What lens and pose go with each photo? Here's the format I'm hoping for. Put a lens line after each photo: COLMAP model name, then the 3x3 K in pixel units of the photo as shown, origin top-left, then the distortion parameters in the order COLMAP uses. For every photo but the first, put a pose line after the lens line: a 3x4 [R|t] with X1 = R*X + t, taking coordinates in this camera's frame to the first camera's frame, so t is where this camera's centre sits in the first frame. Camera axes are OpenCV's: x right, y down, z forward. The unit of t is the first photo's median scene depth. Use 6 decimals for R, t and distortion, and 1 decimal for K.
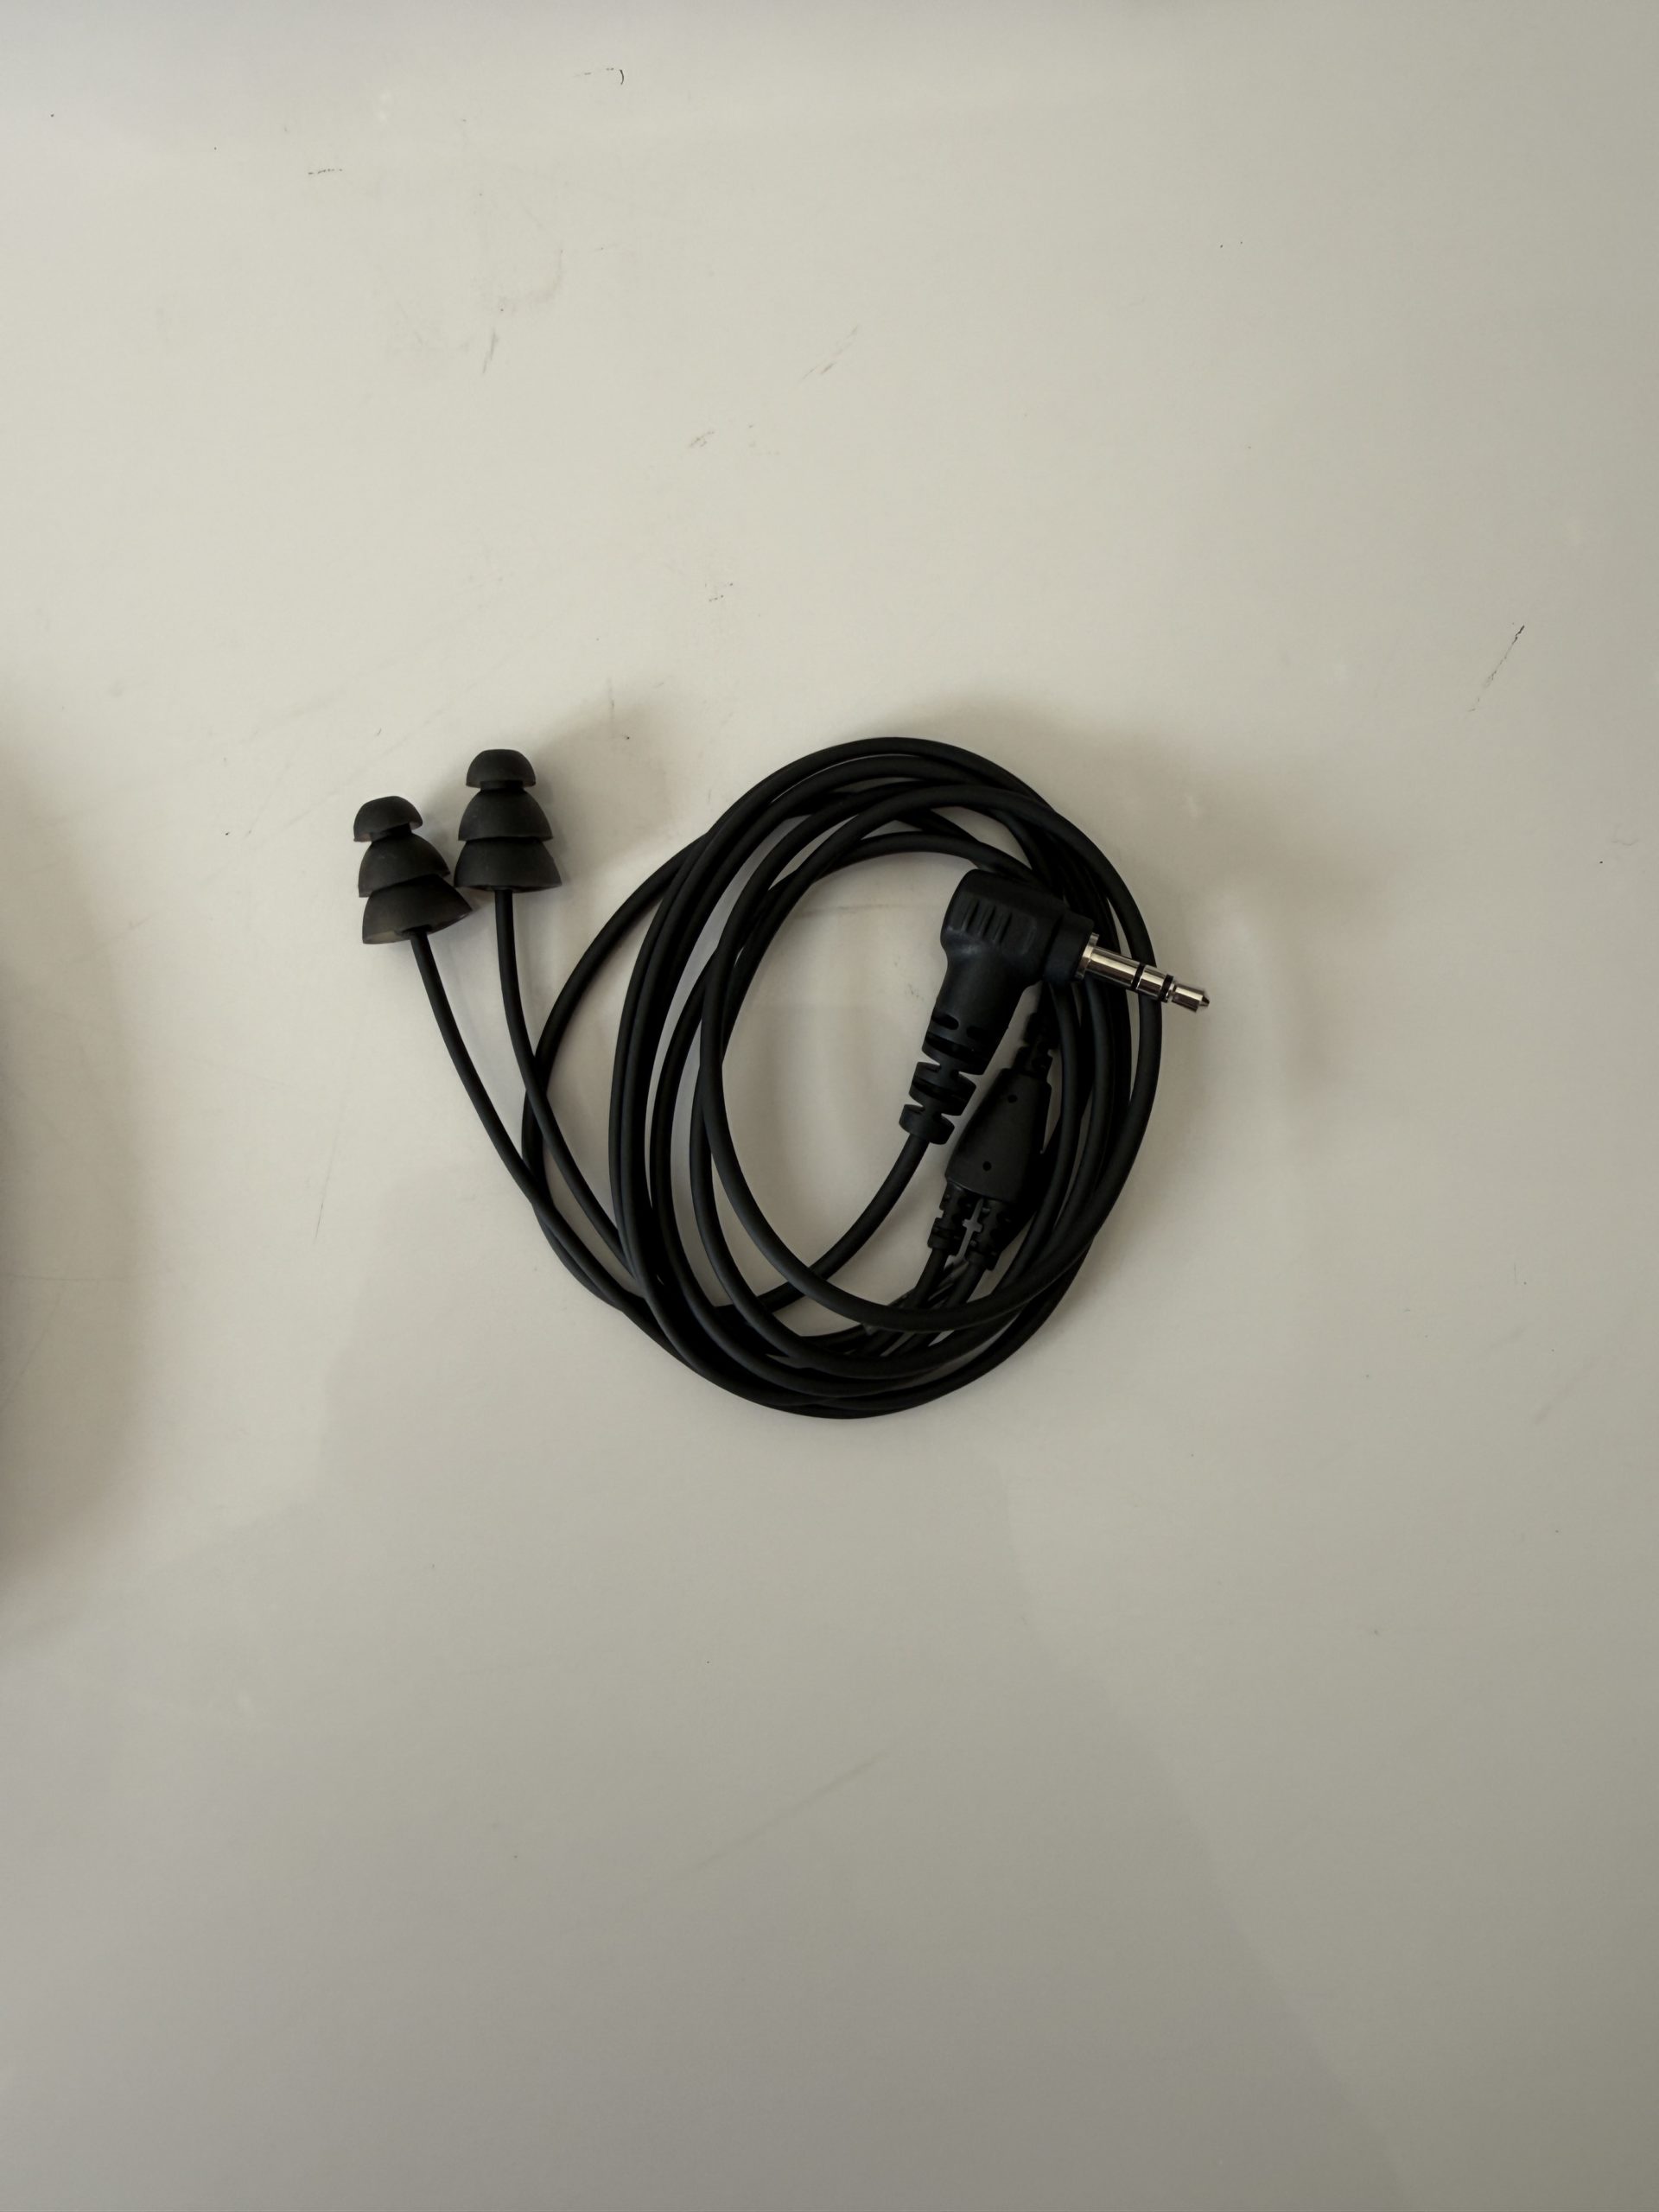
lens RADIAL K [[1552.6, 0, 836.8], [0, 1552.6, 1121.3], [0, 0, 1]] dist [0.003266, -0.004859]
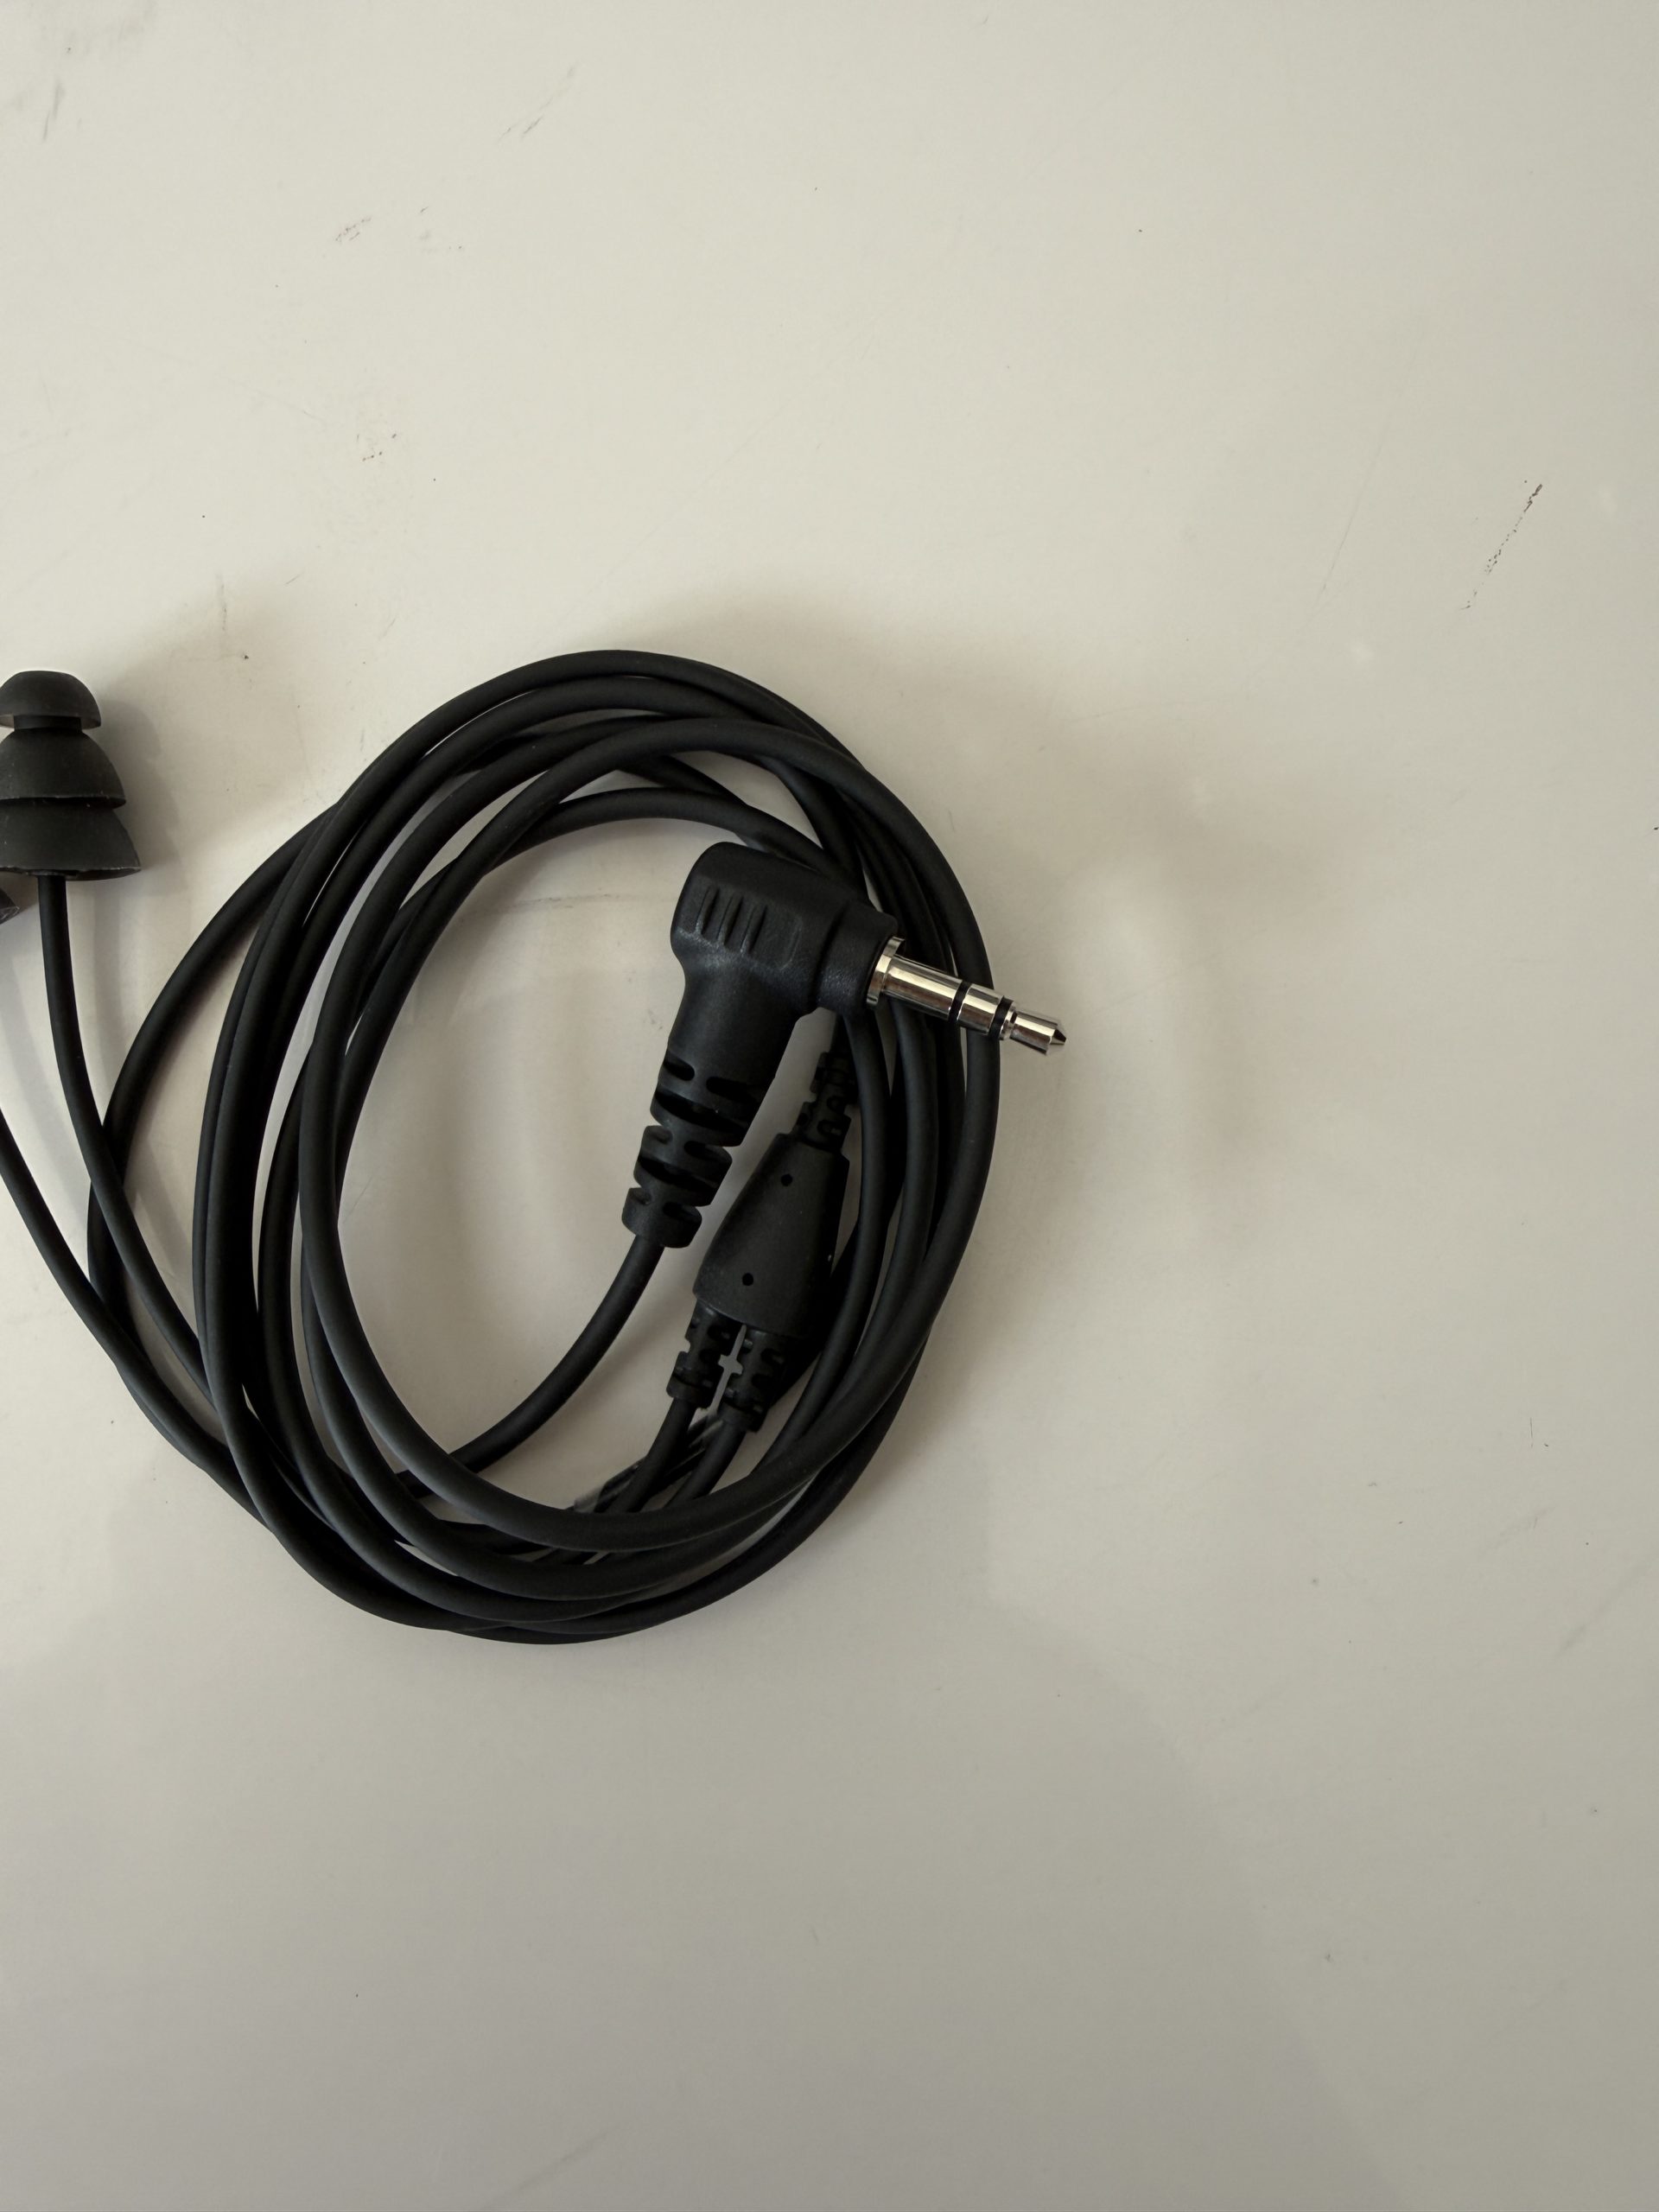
lens RADIAL K [[1552.6, 0, 822.3], [0, 1552.6, 1113.4], [0, 0, 1]] dist [0.003266, -0.004859]
pose [[0.999909, -0.003878, -0.012952, 0.136317], [0.003869, 0.999992, -0.000695, -0.042664], [0.012954, 0.000645, 0.999916, 0.317769]]
